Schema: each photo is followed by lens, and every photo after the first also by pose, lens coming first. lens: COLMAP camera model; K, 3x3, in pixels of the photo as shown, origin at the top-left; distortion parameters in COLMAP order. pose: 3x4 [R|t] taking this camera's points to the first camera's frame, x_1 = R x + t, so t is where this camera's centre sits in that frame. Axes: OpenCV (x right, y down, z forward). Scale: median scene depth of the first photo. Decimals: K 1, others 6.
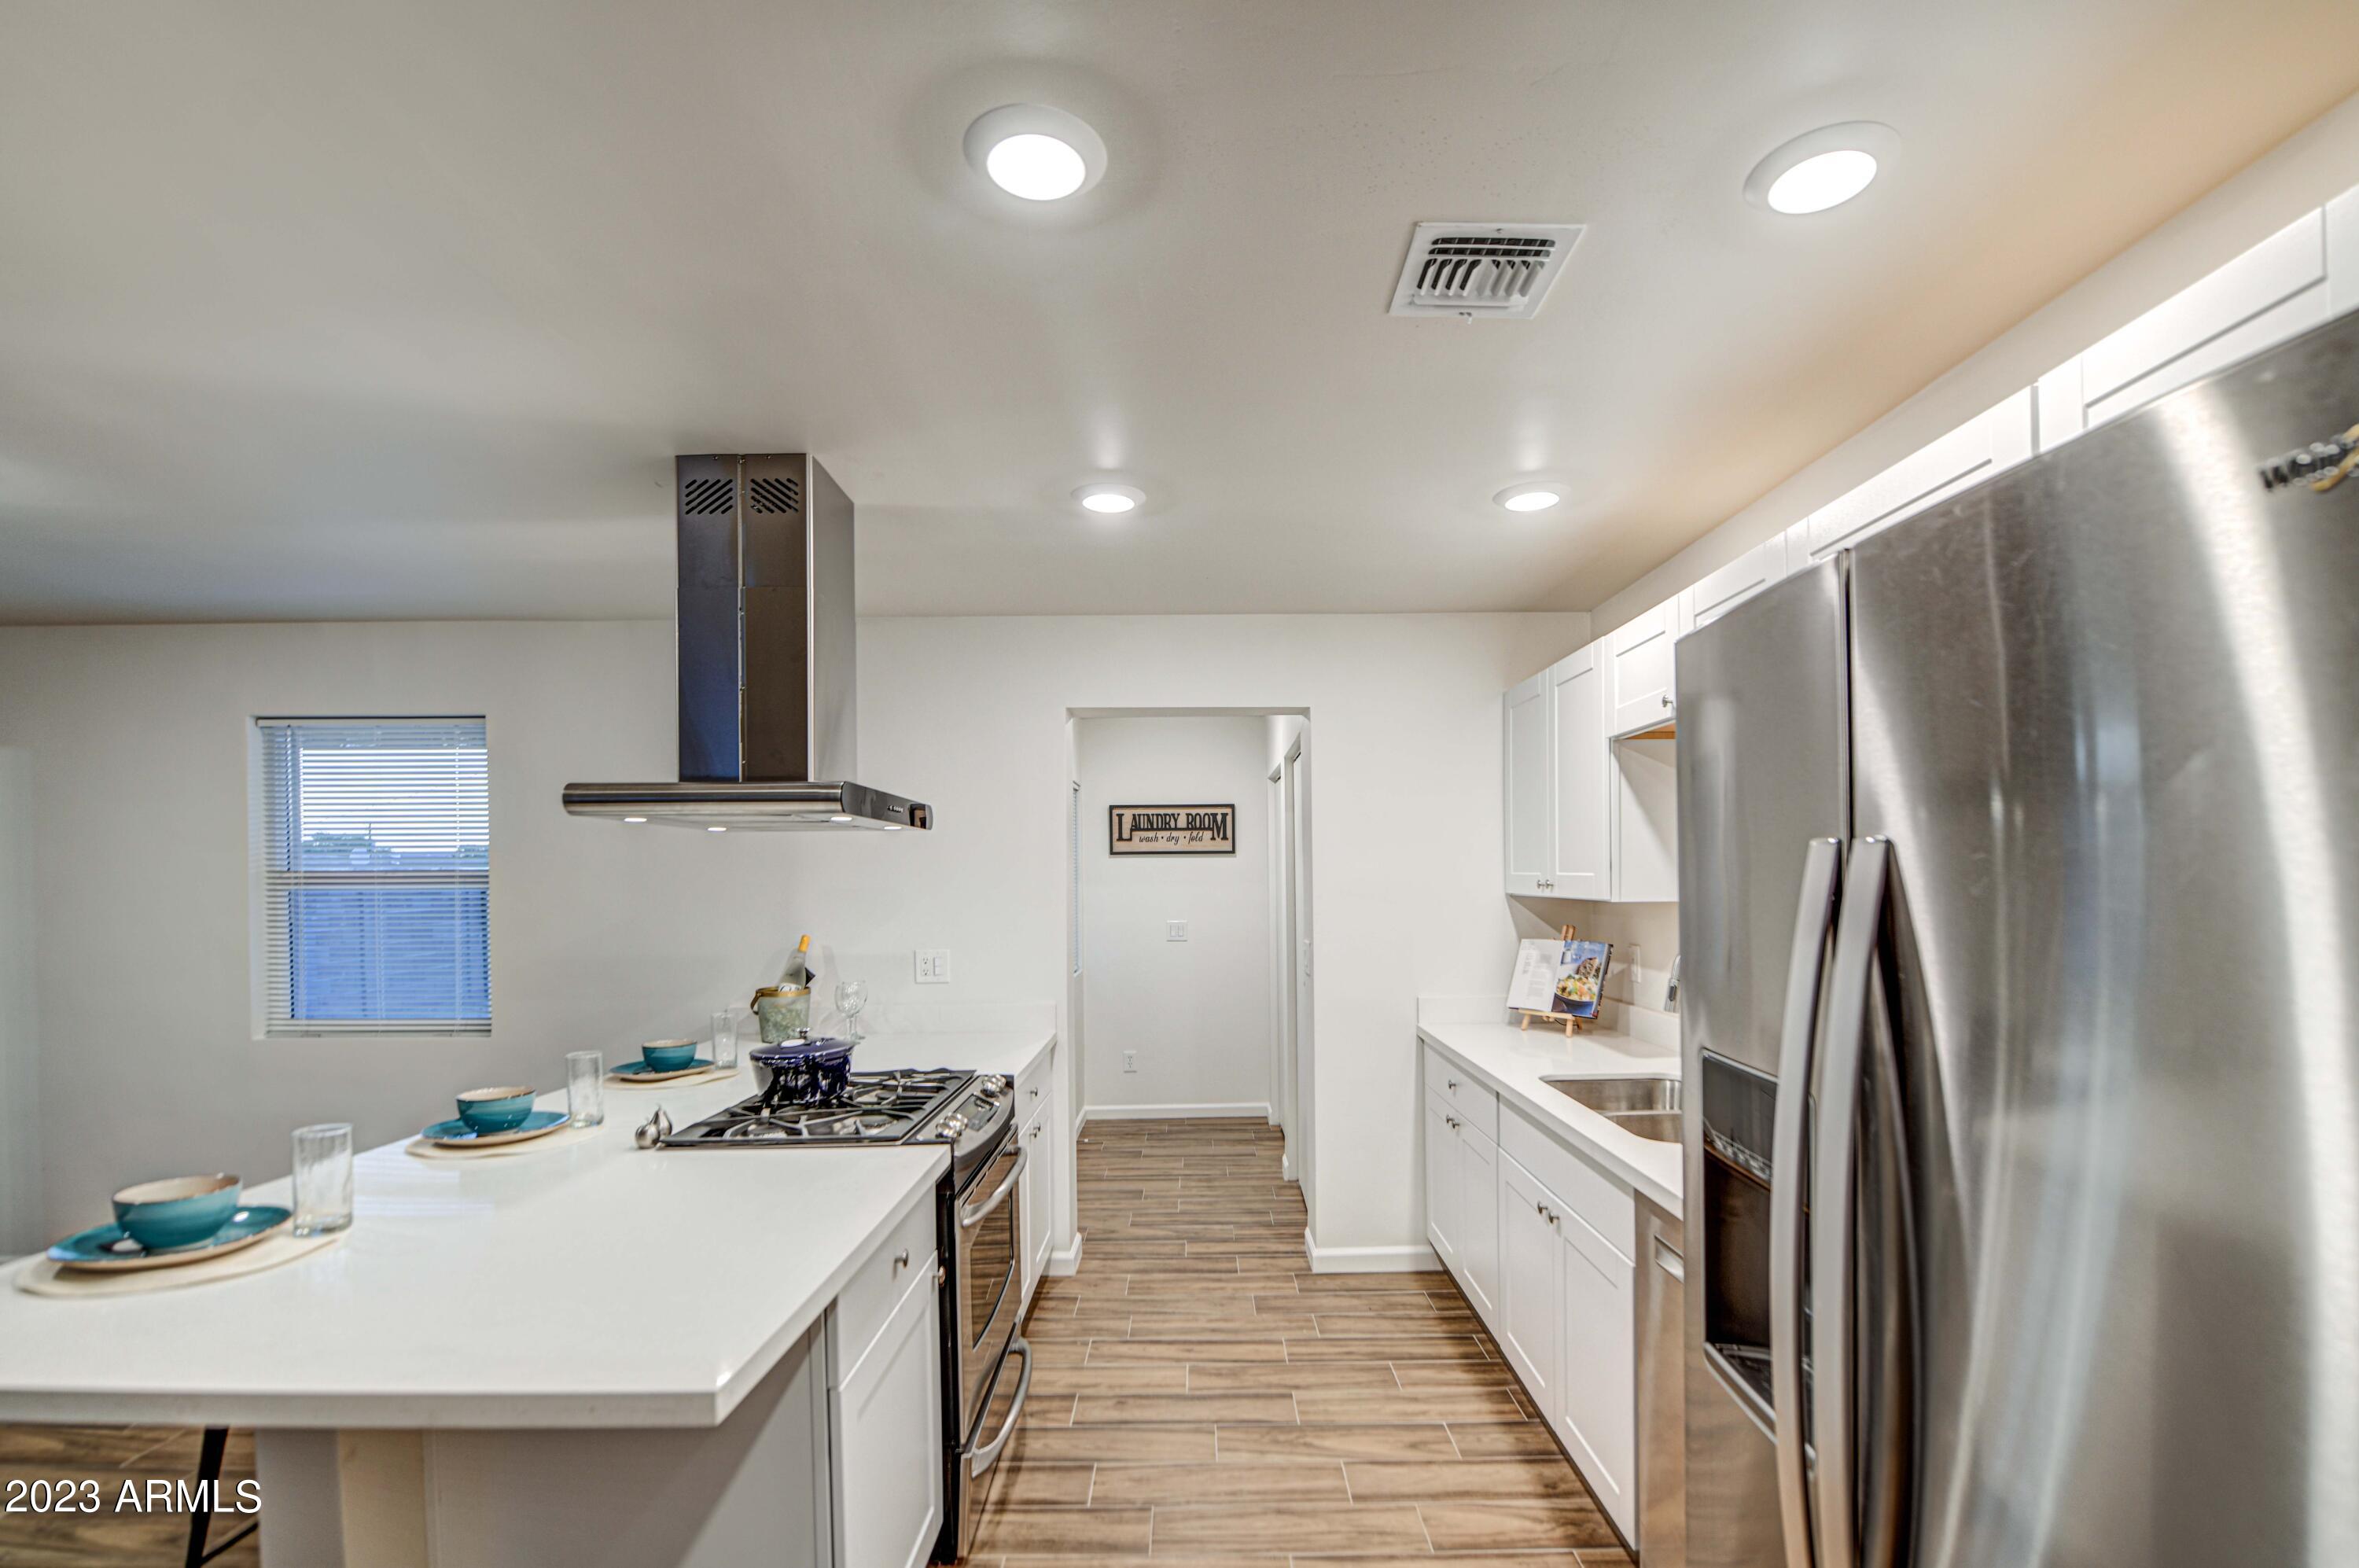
lens RADIAL K [[1048.8, 0, 1228.6], [0, 1048.8, 879.8], [0, 0, 1]] dist [-0.016688, -0.000424]
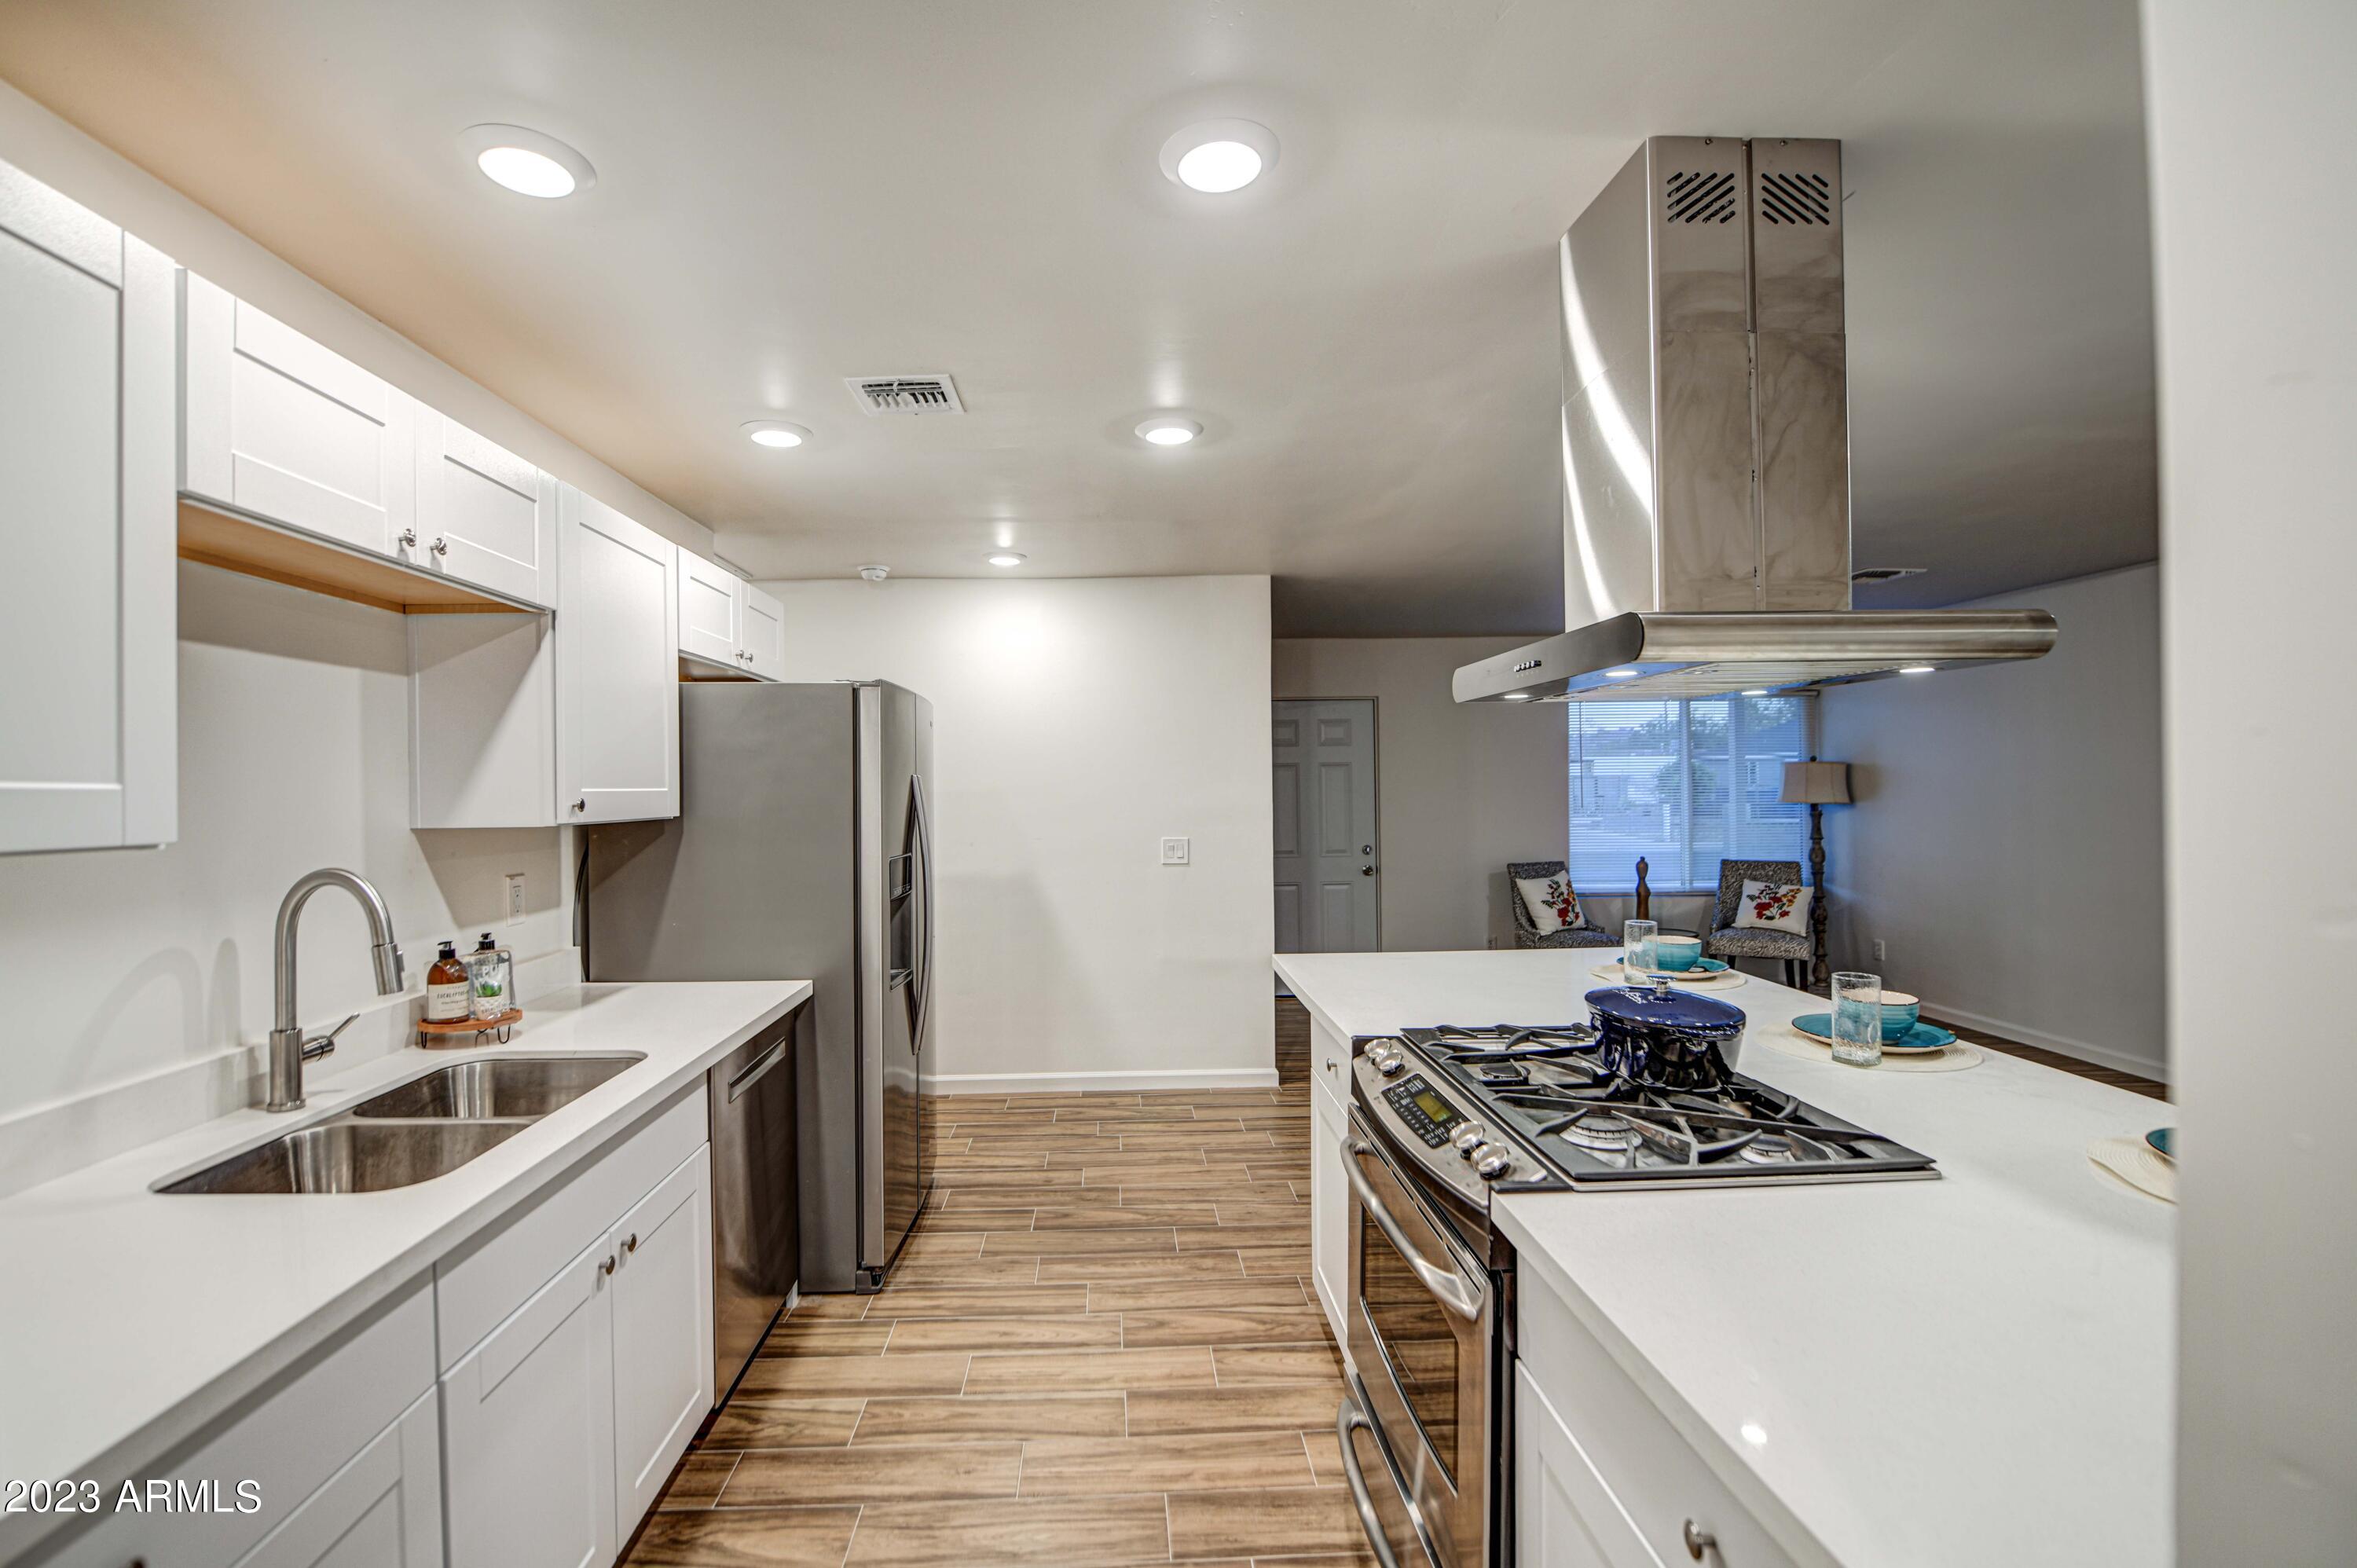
lens RADIAL K [[1025.6, 0, 1150.9], [0, 1025.6, 786.1], [0, 0, 1]] dist [-0.020375, -0.000682]
pose [[-0.999694, 0.023684, -0.007179, -0.053262], [0.023686, 0.999719, -0.000273, 0.004326], [0.007171, -0.000443, -0.999974, 1.434880]]
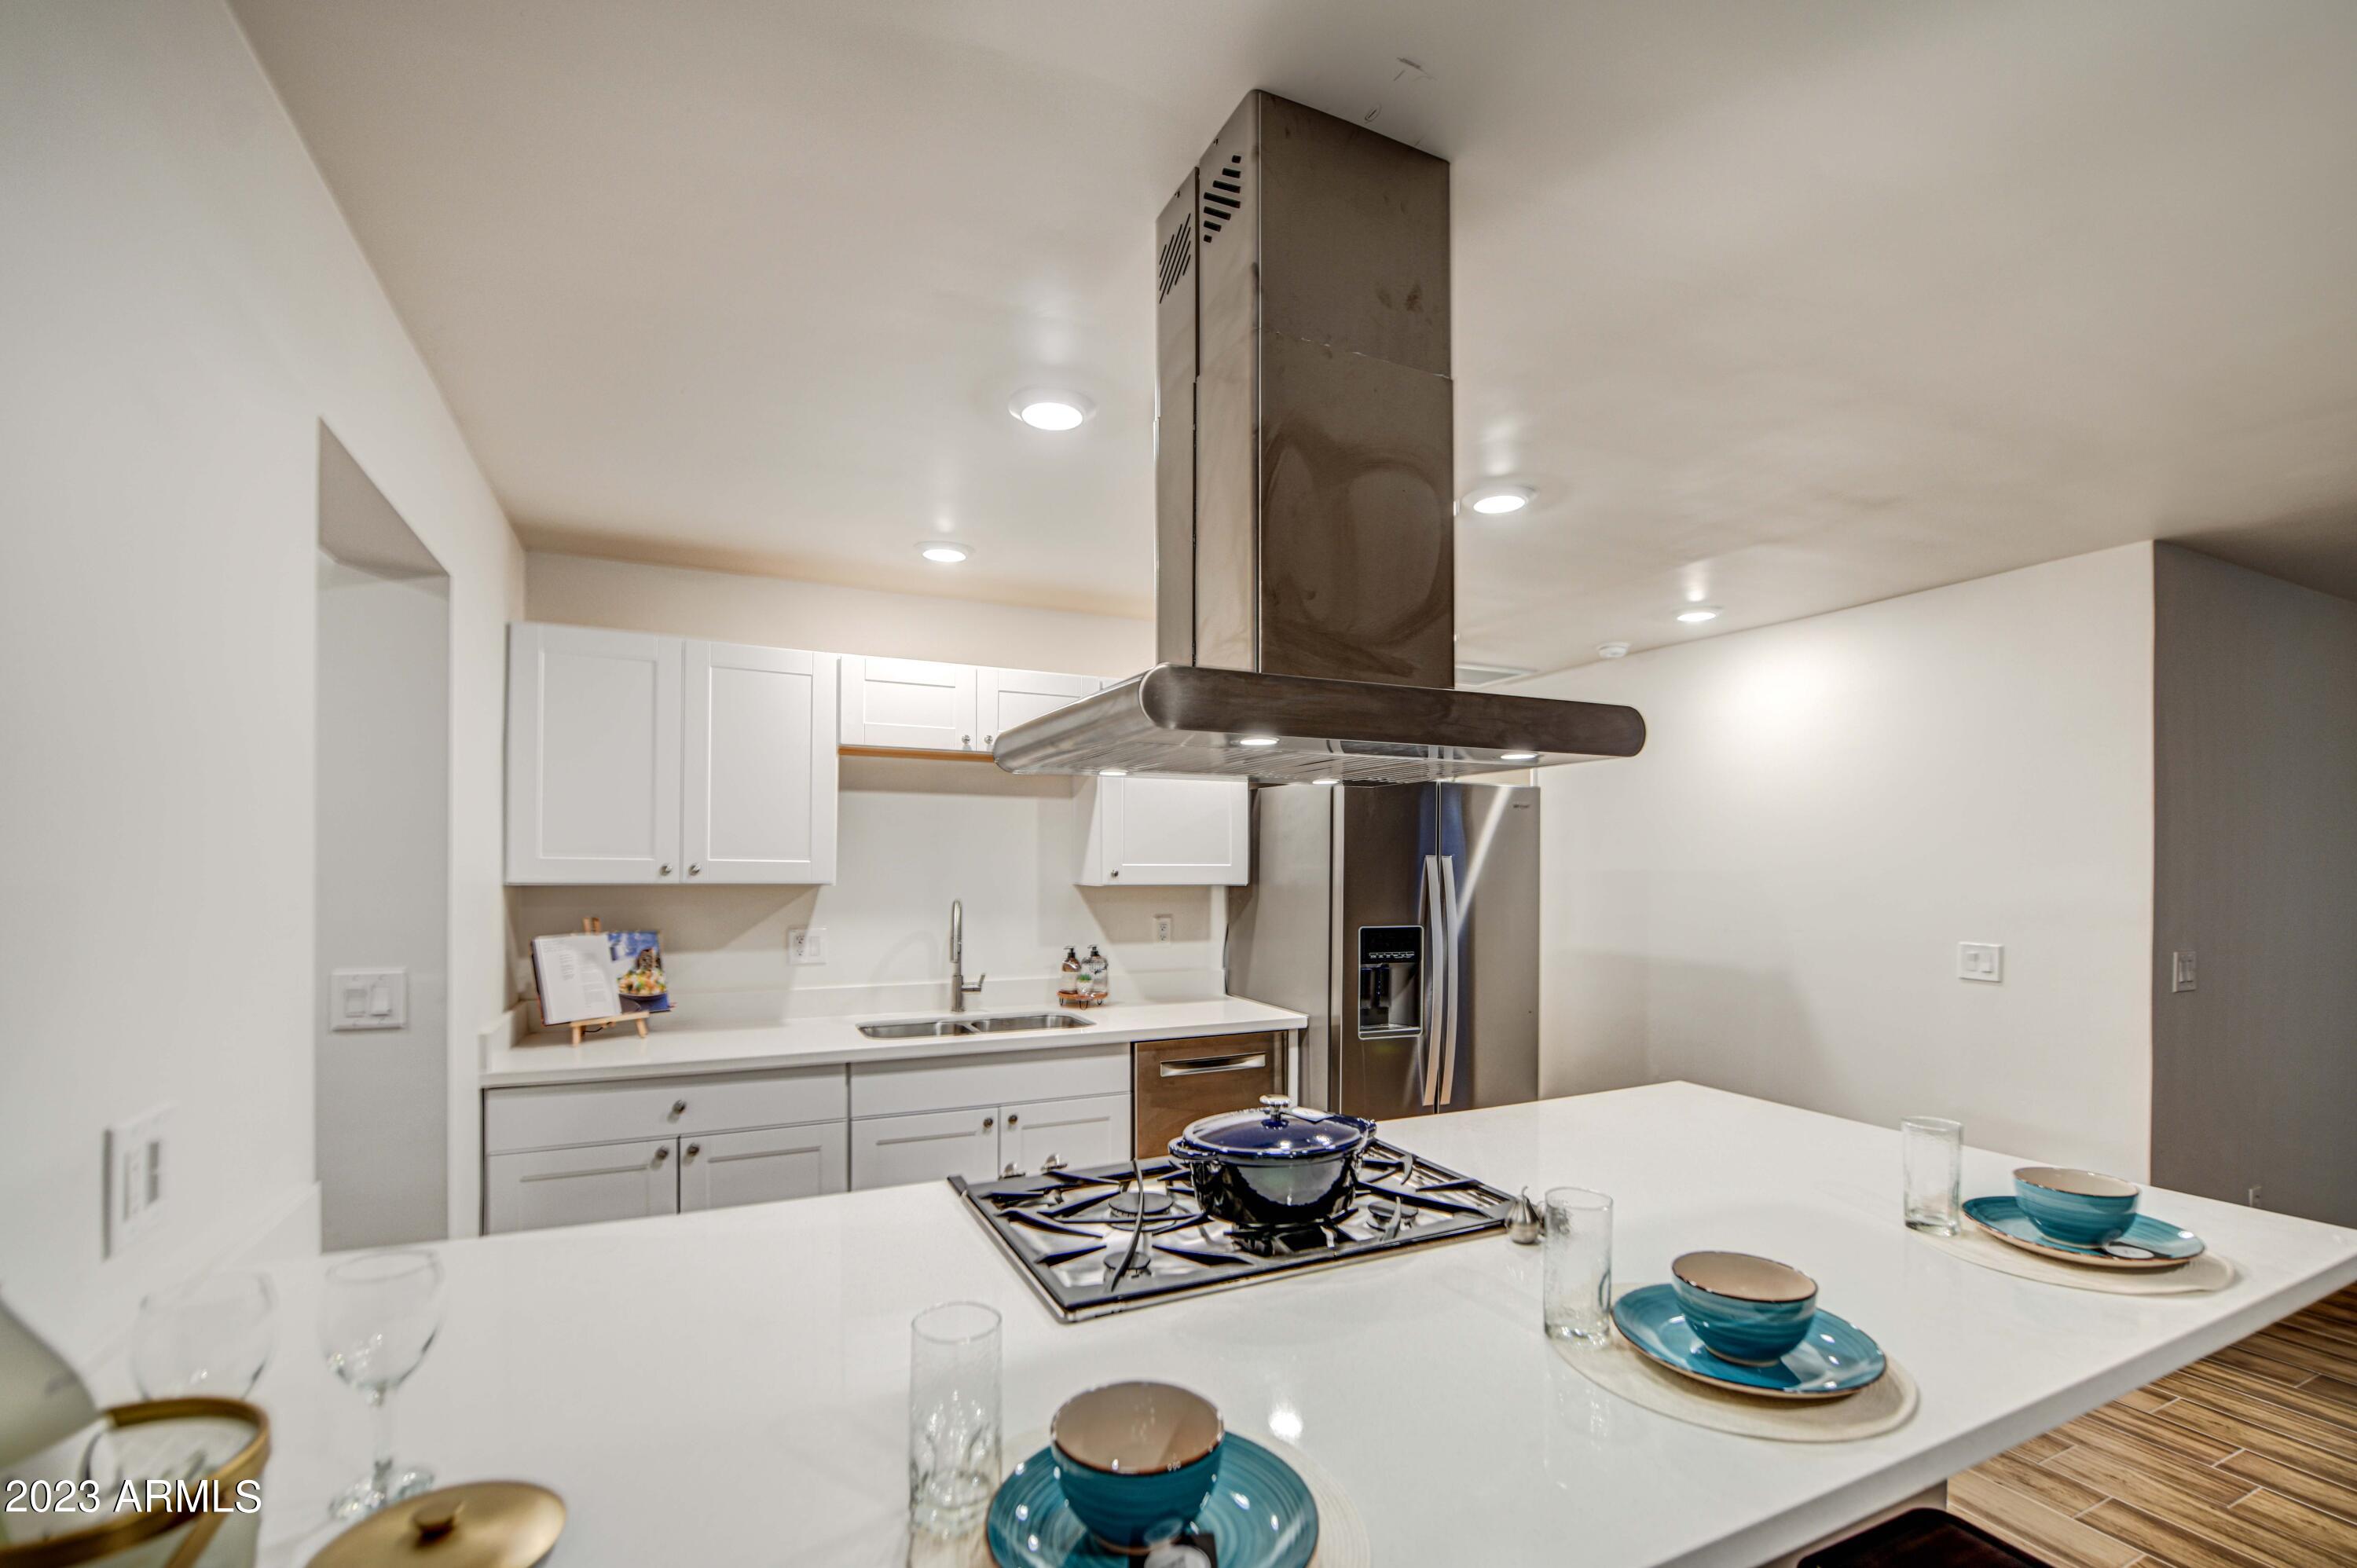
lens RADIAL K [[1022.9, 0, 1175.4], [0, 1022.9, 854.3], [0, 0, 1]] dist [-0.012475, 0.000265]
pose [[-0.399770, 0.013068, 0.916522, -0.806380], [-0.001657, 0.999886, -0.014979, 0.003842], [-0.916614, -0.007507, -0.399703, 1.106000]]
